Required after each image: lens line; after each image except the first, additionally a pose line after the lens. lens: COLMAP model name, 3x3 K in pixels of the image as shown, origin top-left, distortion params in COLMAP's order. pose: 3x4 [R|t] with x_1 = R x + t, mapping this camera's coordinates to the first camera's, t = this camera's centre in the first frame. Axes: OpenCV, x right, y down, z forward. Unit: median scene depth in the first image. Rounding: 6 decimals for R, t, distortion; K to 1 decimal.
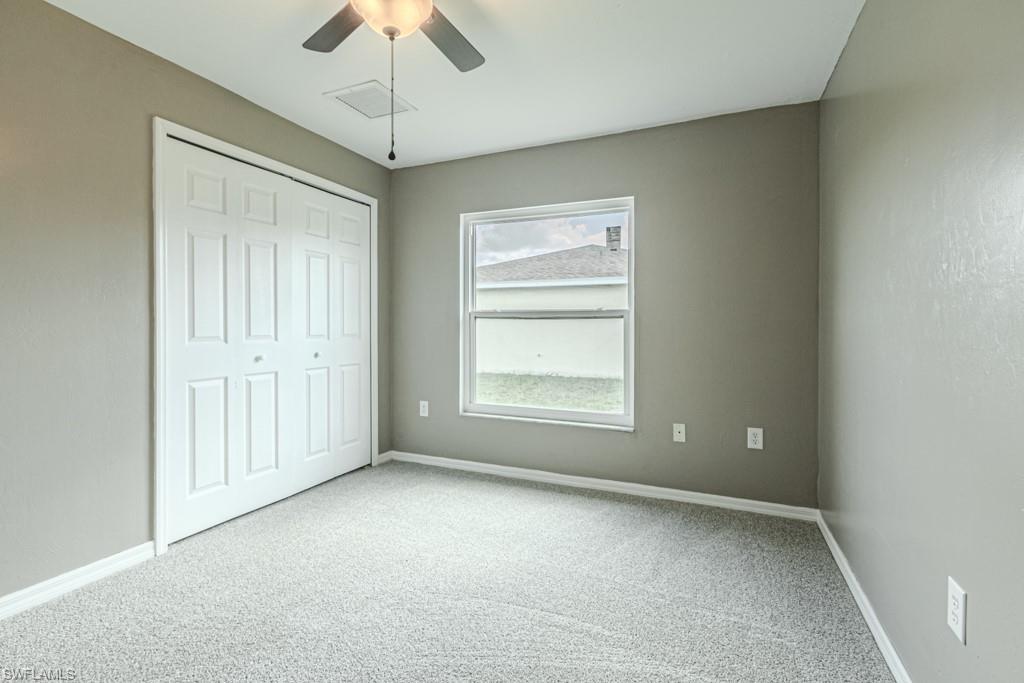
lens RADIAL K [[469.5, 0, 502.6], [0, 469.5, 324.5], [0, 0, 1]] dist [0.002695, -0.001332]
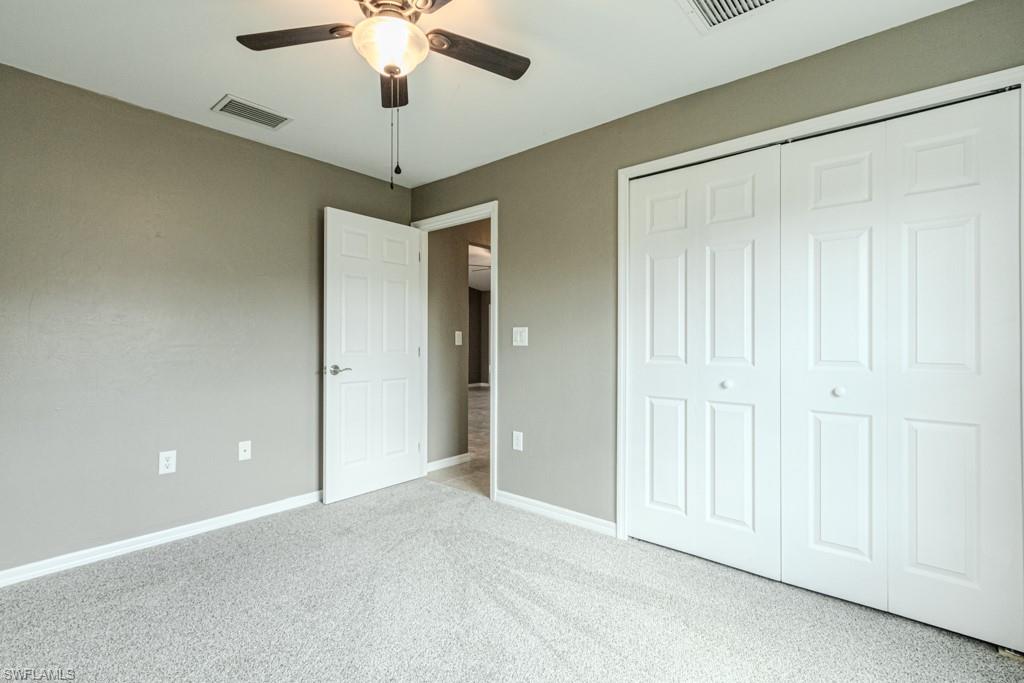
lens RADIAL K [[469.5, 0, 506.9], [0, 469.5, 342.3], [0, 0, 1]] dist [0.002695, -0.001332]
pose [[-0.286267, -0.005730, -0.958133, 0.343409], [-0.007357, 0.999966, -0.003782, 0.002473], [0.958122, 0.005967, -0.286299, 0.754892]]
